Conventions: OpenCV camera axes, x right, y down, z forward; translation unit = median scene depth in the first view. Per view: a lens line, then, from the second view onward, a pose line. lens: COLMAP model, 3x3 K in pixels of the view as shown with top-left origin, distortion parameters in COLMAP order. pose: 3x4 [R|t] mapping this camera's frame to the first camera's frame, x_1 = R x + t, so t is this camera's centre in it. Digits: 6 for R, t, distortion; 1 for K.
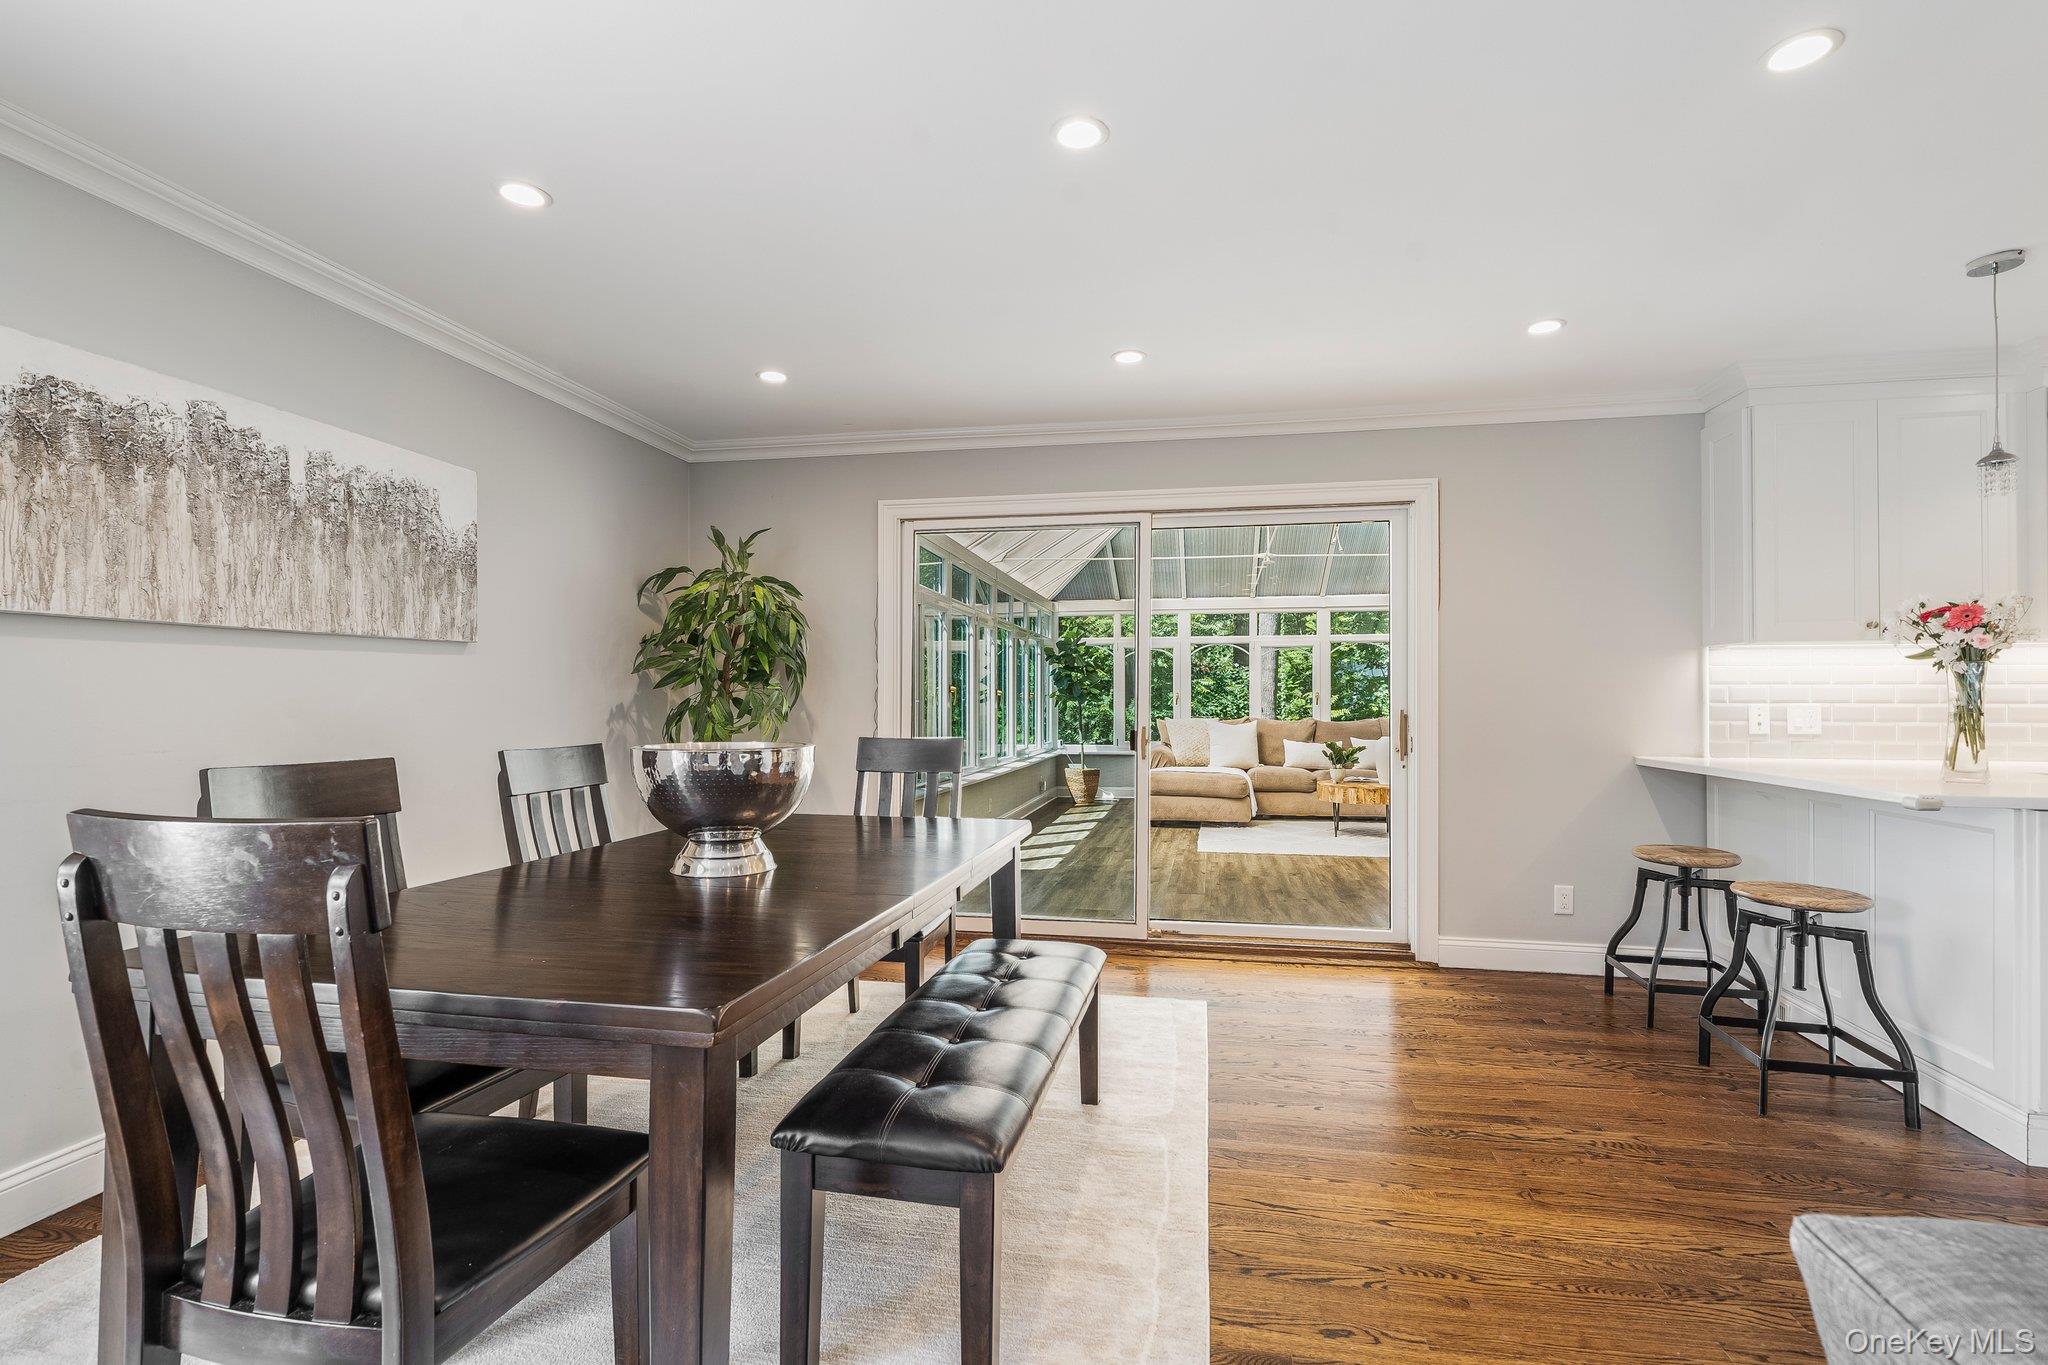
lens RADIAL K [[932.6, 0, 1025.5], [0, 932.6, 695.0], [0, 0, 1]] dist [-0.003832, -0.000004]
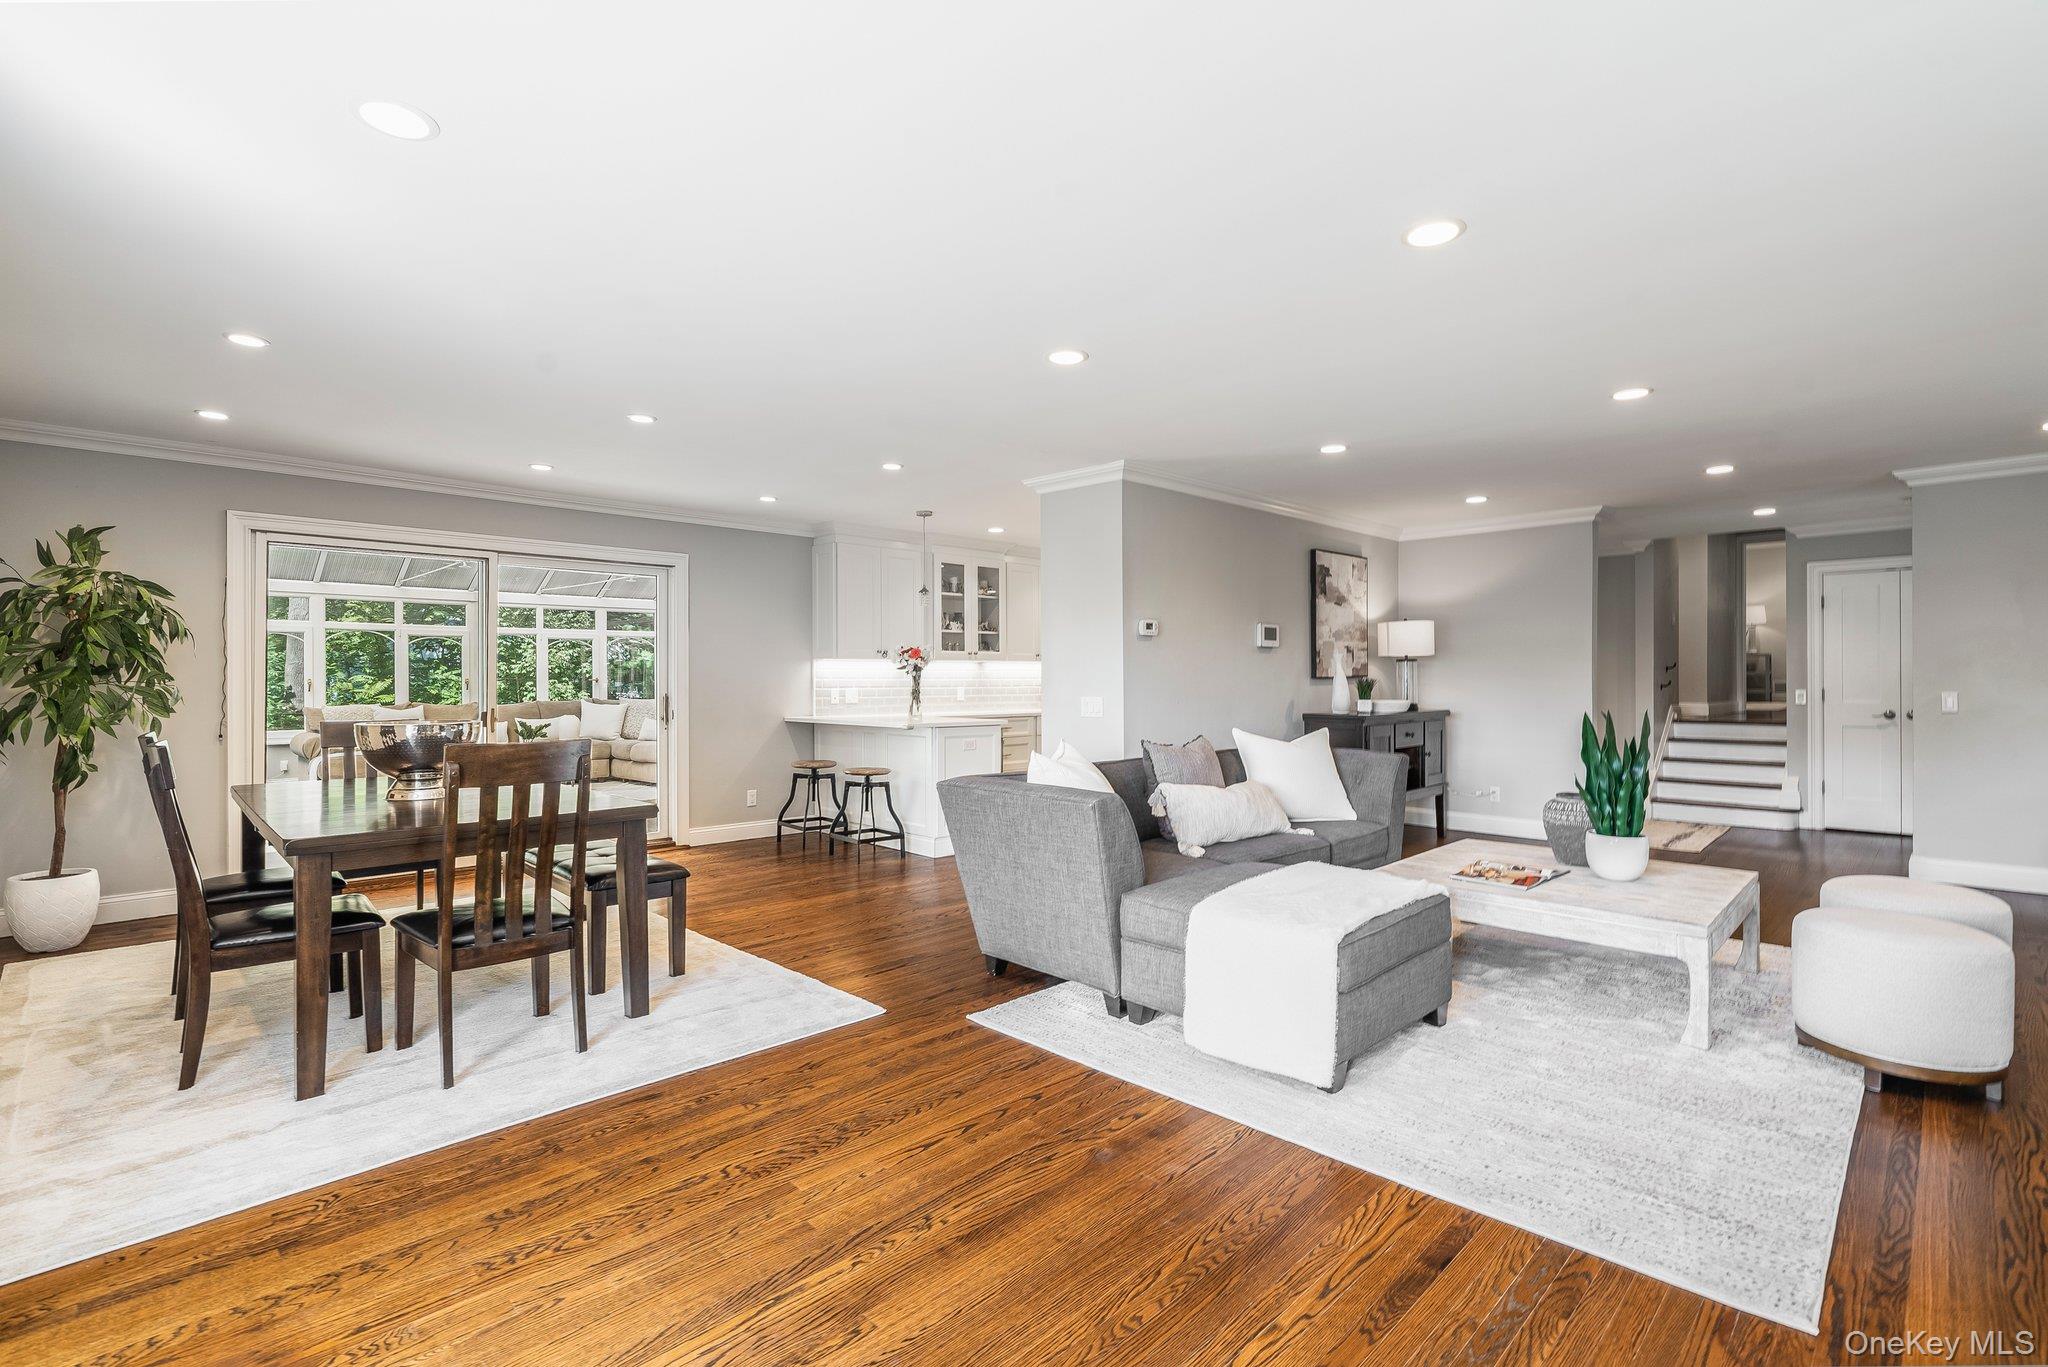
lens RADIAL K [[939.9, 0, 1029.8], [0, 939.9, 678.9], [0, 0, 1]] dist [-0.002462, -0.000070]
pose [[0.567363, -0.000957, 0.823467, -0.865107], [-0.000563, 0.999999, 0.001550, -0.018986], [-0.823468, -0.001343, 0.567362, -0.663967]]
